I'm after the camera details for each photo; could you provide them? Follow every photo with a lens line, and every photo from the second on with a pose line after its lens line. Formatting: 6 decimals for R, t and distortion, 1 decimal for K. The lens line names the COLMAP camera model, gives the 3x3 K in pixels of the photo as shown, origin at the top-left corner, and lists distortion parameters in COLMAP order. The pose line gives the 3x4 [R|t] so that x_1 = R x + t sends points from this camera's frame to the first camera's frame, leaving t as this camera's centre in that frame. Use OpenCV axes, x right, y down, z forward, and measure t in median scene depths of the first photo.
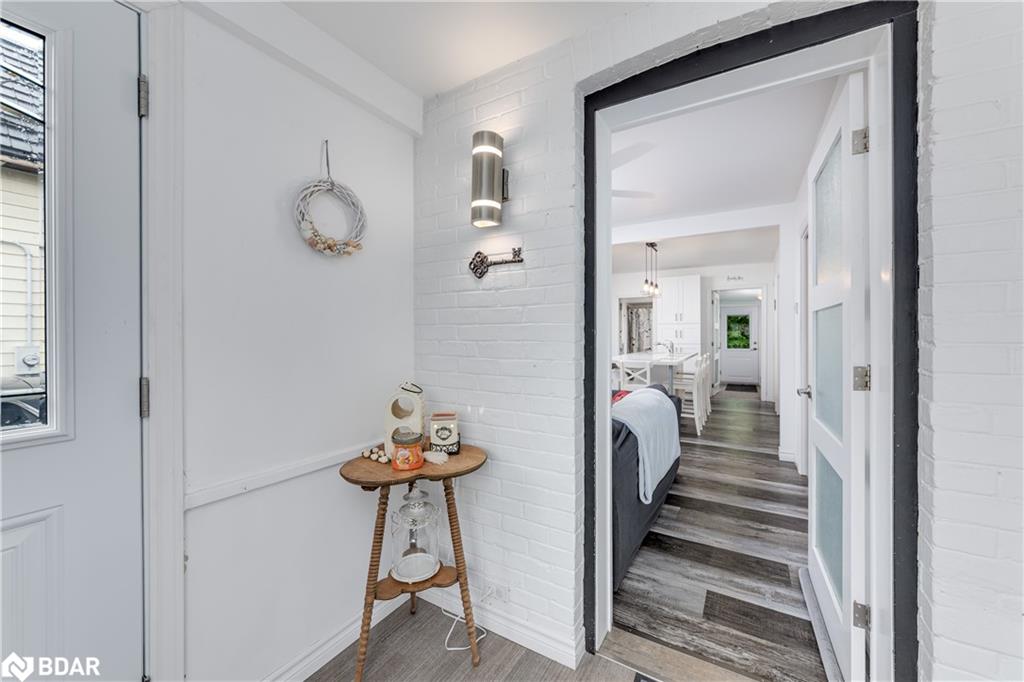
lens RADIAL K [[393.4, 0, 510.6], [0, 393.4, 333.0], [0, 0, 1]] dist [-0.001920, 0.000006]
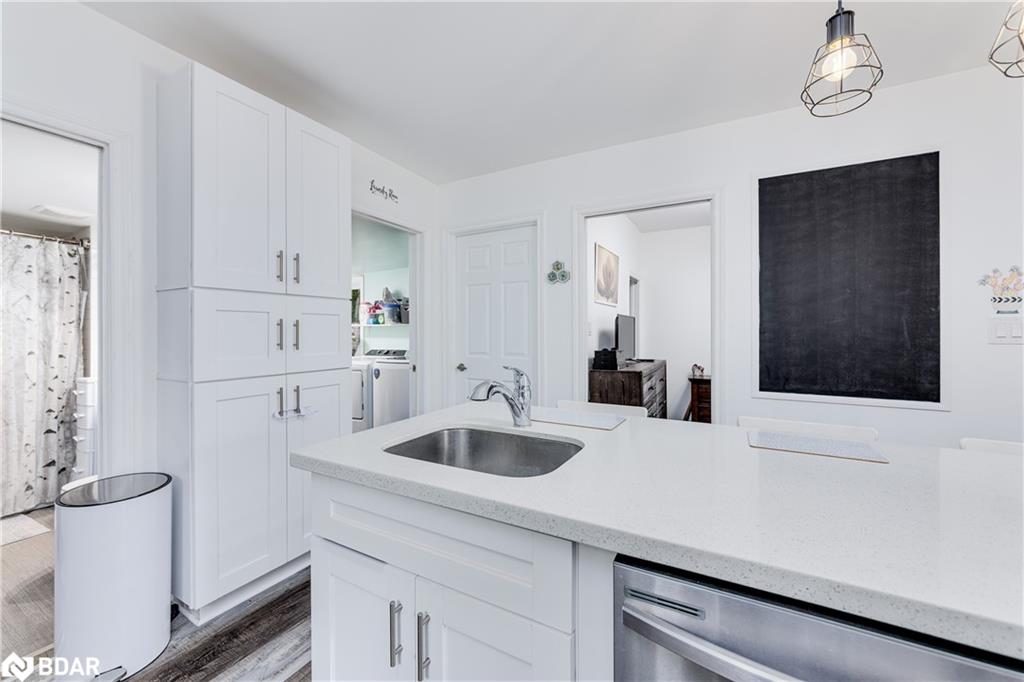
lens RADIAL K [[393.4, 0, 510.6], [0, 393.4, 333.0], [0, 0, 1]] dist [-0.001920, 0.000006]
pose [[-0.034697, -0.002048, 0.999396, 0.222294], [-0.003793, 0.999991, 0.001917, 0.000903], [-0.999391, -0.003724, -0.034705, 1.132036]]
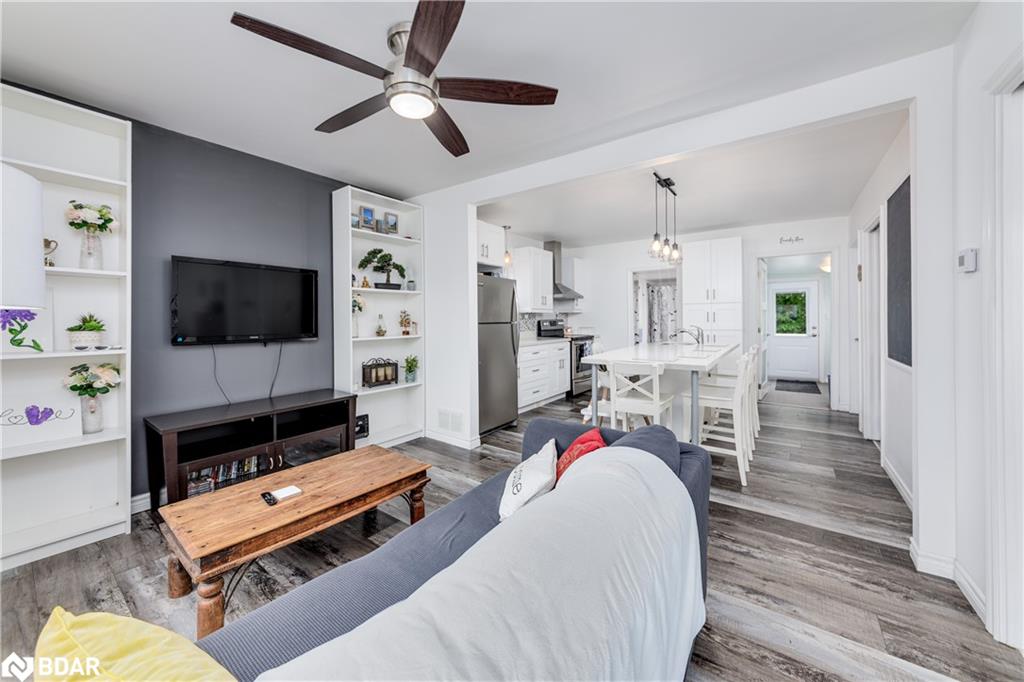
lens RADIAL K [[382.2, 0, 511.5], [0, 382.2, 318.8], [0, 0, 1]] dist [-0.001119, -0.000144]
pose [[0.996326, -0.008178, -0.085248, 0.144479], [0.008527, 0.999957, 0.003732, 0.000107], [0.085214, -0.004446, 0.996353, 0.318122]]
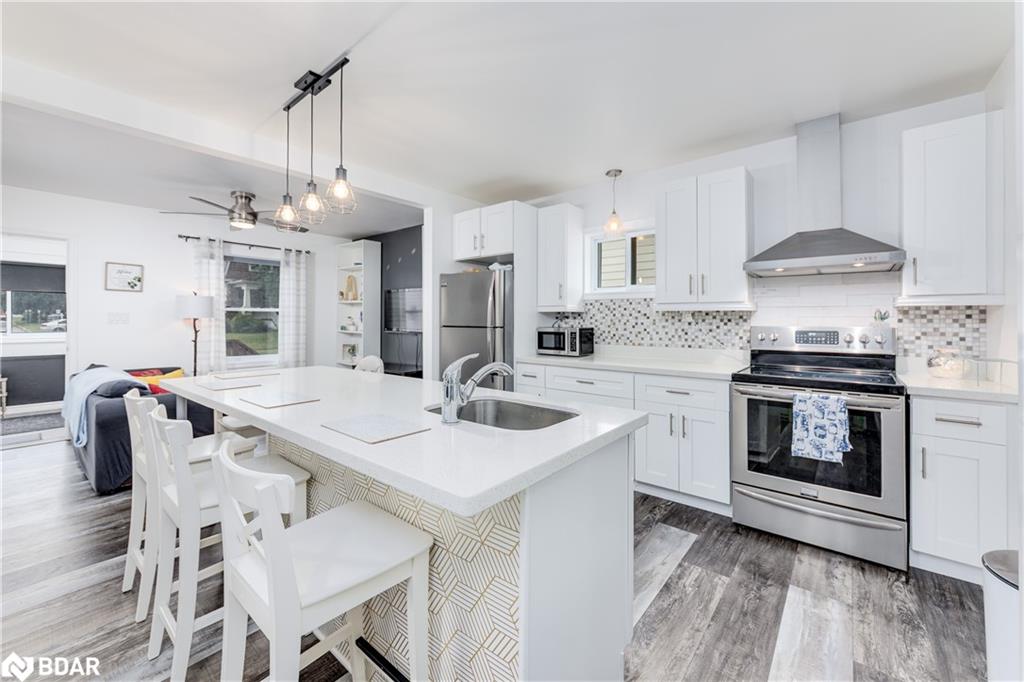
lens RADIAL K [[411.7, 0, 509.0], [0, 411.7, 317.8], [0, 0, 1]] dist [-0.003488, -0.000177]
pose [[-0.161476, -0.003156, -0.986872, 0.680932], [0.001819, 0.999992, -0.003496, -0.001662], [0.986875, -0.002359, -0.161469, 1.182506]]
